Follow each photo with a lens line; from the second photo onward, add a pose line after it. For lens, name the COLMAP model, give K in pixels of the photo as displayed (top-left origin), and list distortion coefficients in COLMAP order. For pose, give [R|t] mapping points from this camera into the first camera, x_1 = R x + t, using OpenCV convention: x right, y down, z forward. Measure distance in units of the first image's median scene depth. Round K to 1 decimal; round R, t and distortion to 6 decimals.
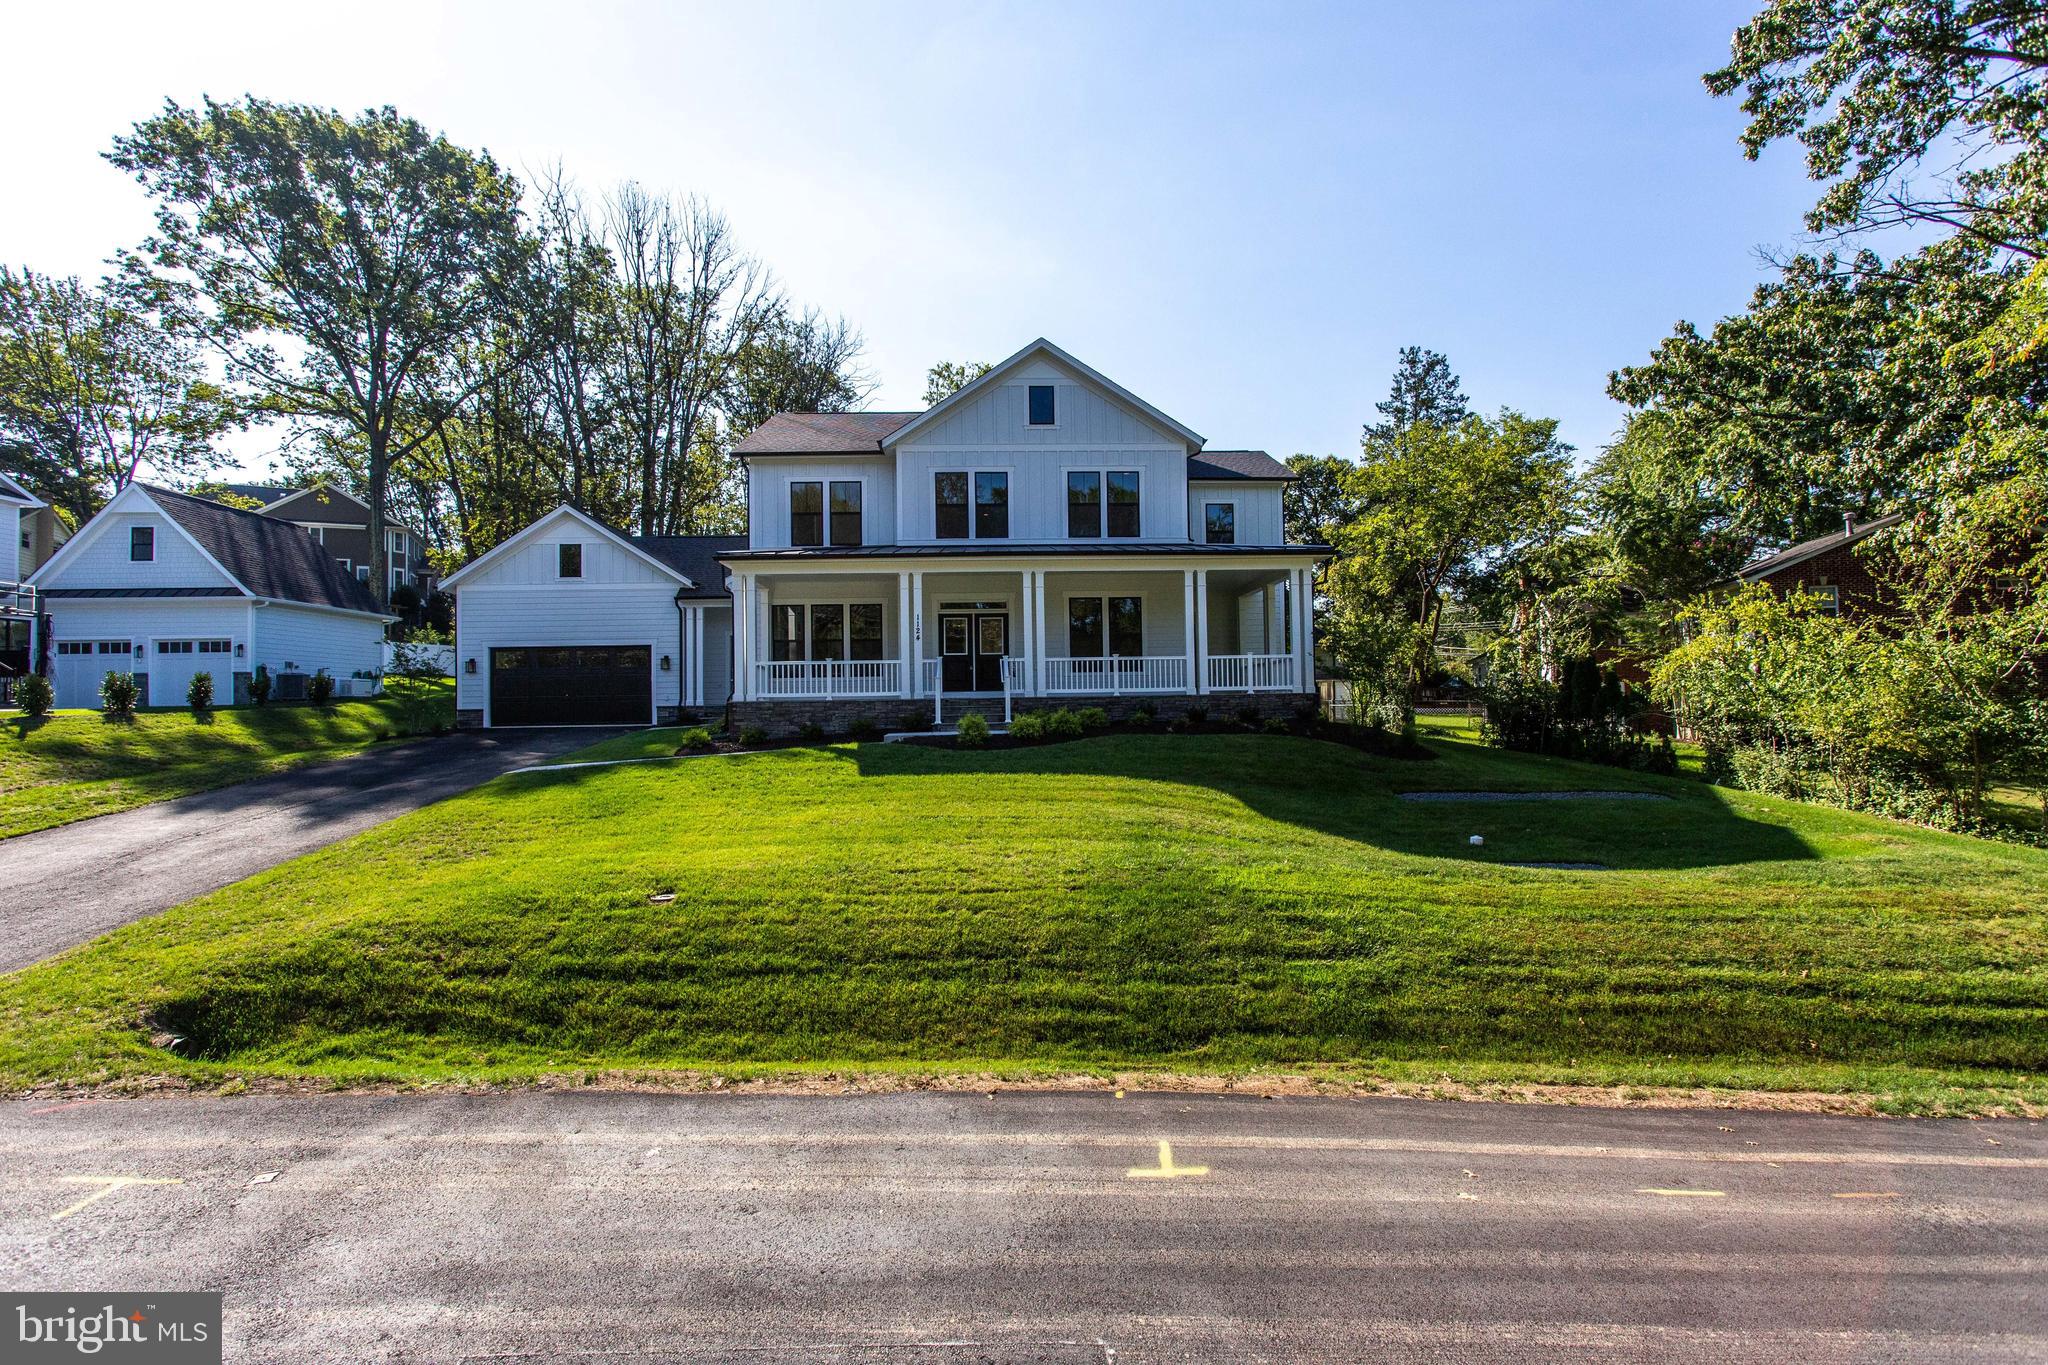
lens RADIAL K [[985.4, 0, 998.0], [0, 985.4, 683.3], [0, 0, 1]] dist [0.000232, 0.002258]
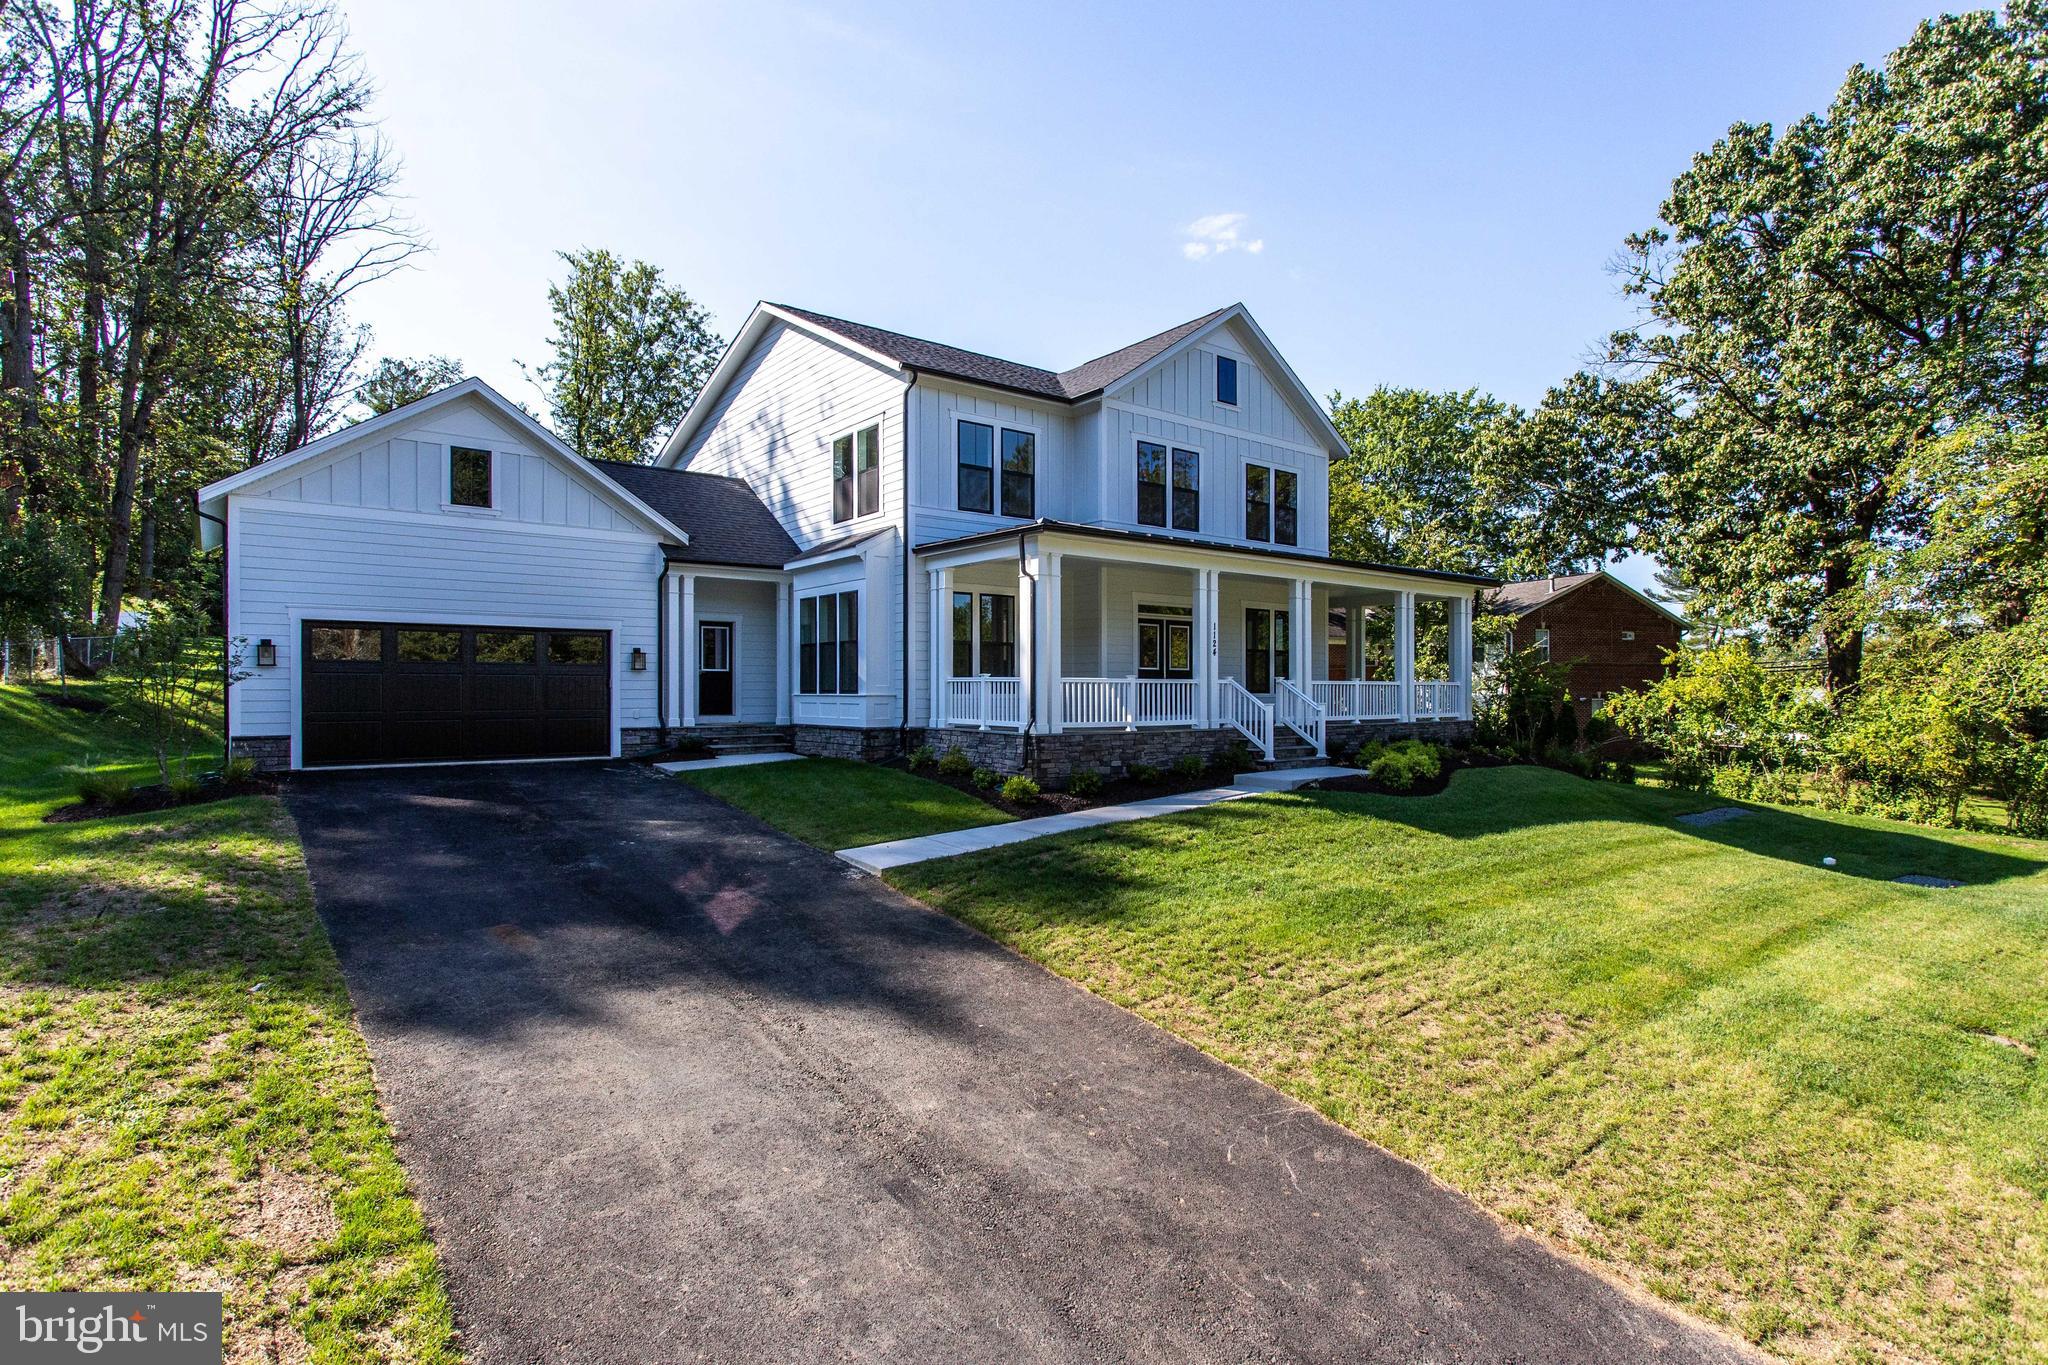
lens RADIAL K [[1049.0, 0, 1005.7], [0, 1049.0, 704.6], [0, 0, 1]] dist [-0.001041, 0.002995]
pose [[0.803707, 0.007904, 0.594973, -0.582771], [-0.028752, 0.999260, 0.025565, -0.016372], [-0.594330, -0.037653, 0.803339, 0.332439]]
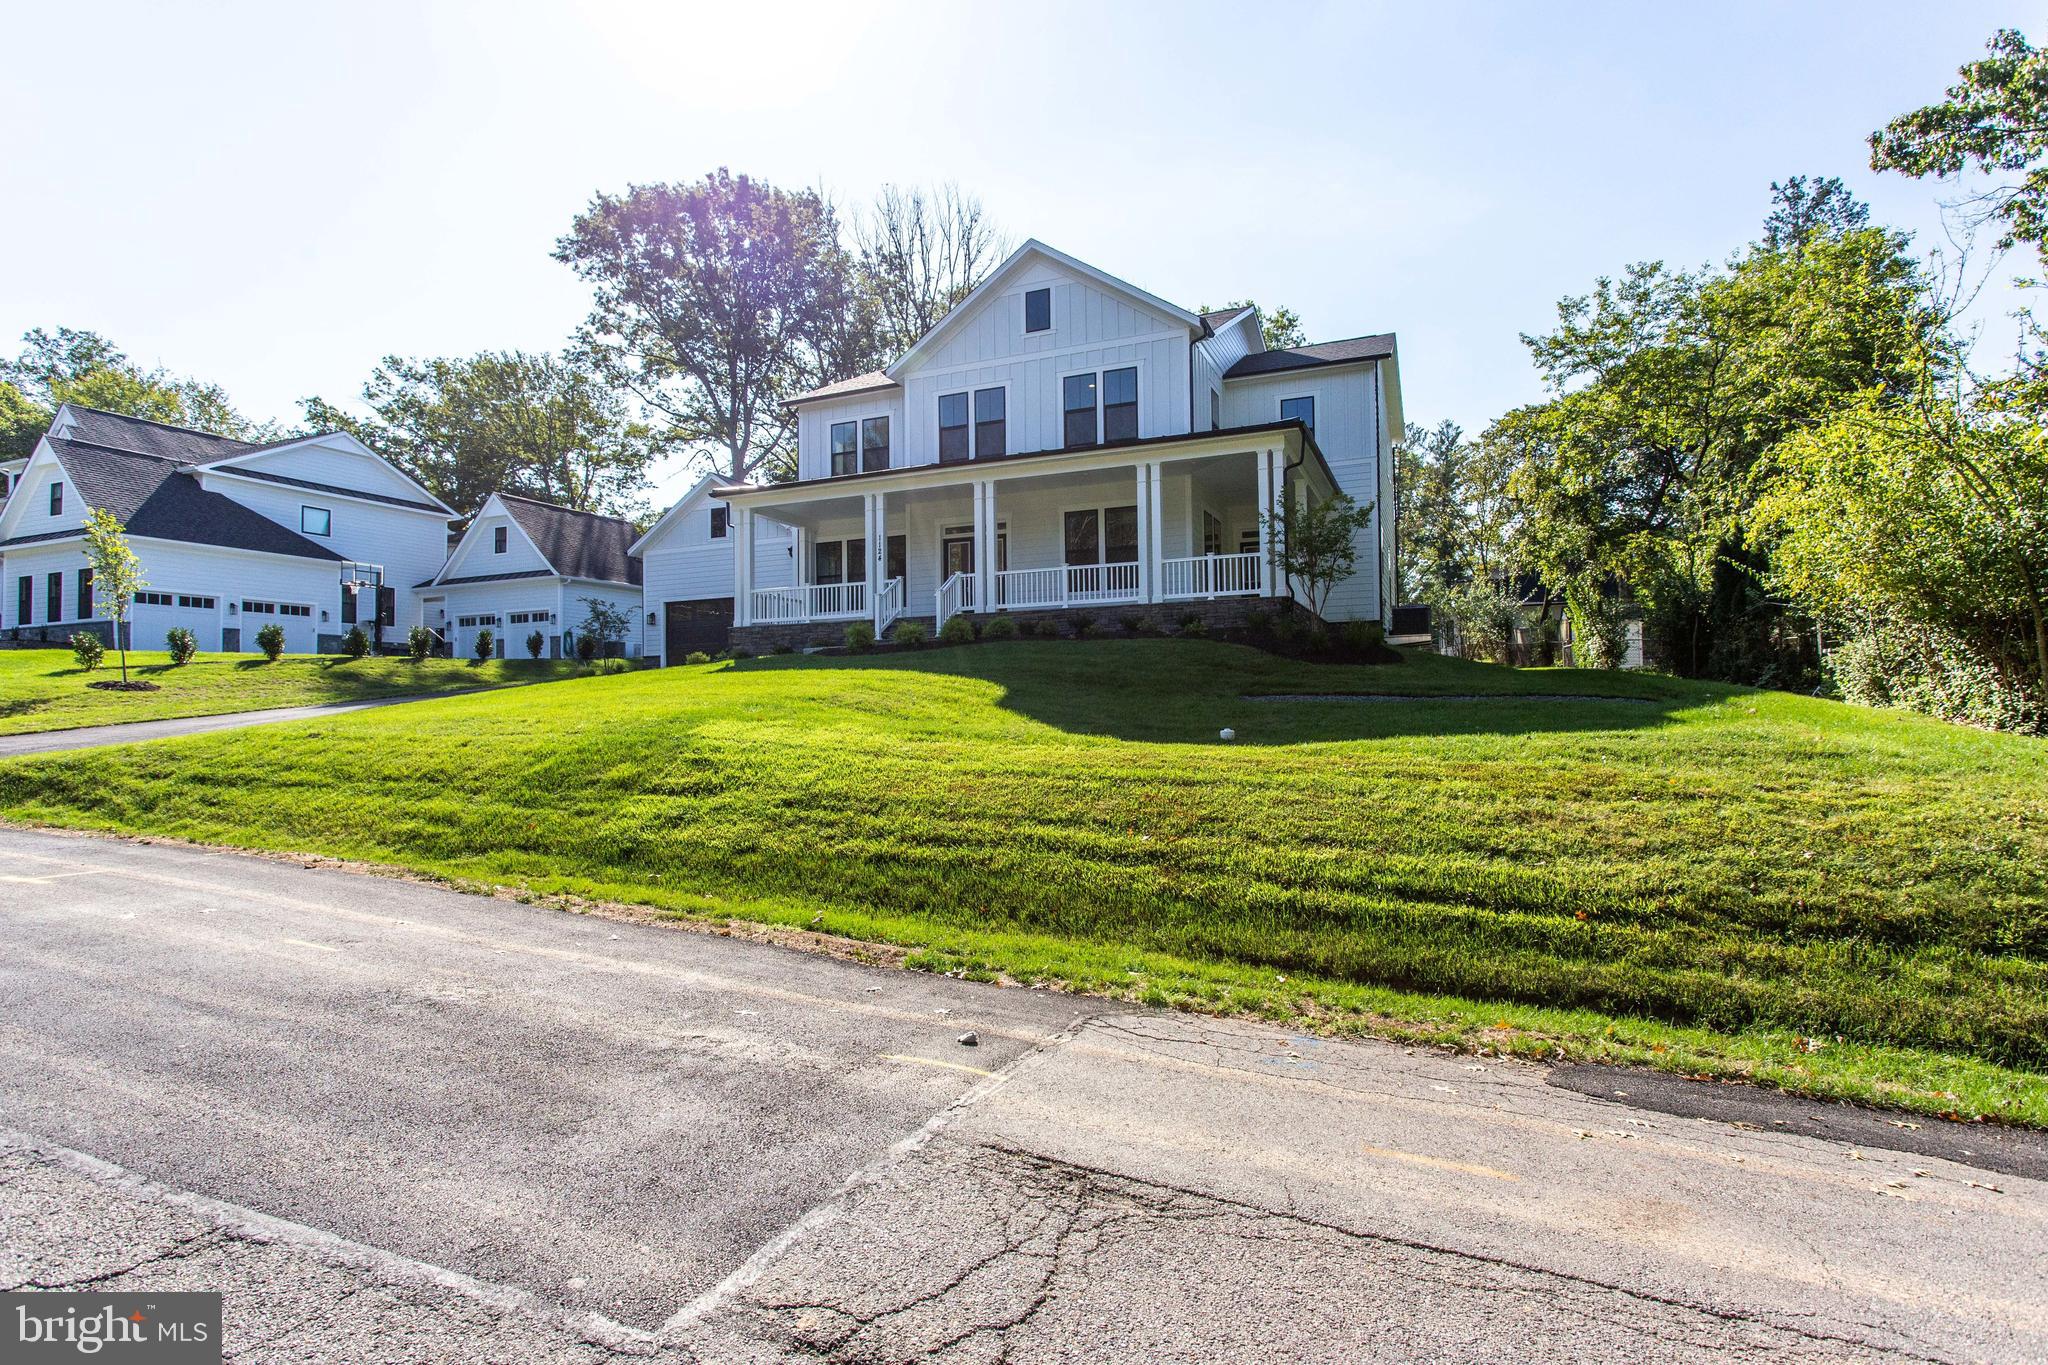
lens RADIAL K [[985.4, 0, 1017.9], [0, 985.4, 691.4], [0, 0, 1]] dist [0.000232, 0.002258]
pose [[0.909456, -0.006760, -0.415745, 0.374585], [0.014416, 0.999779, 0.015281, 0.061610], [0.415550, -0.019891, 0.909353, 0.111554]]
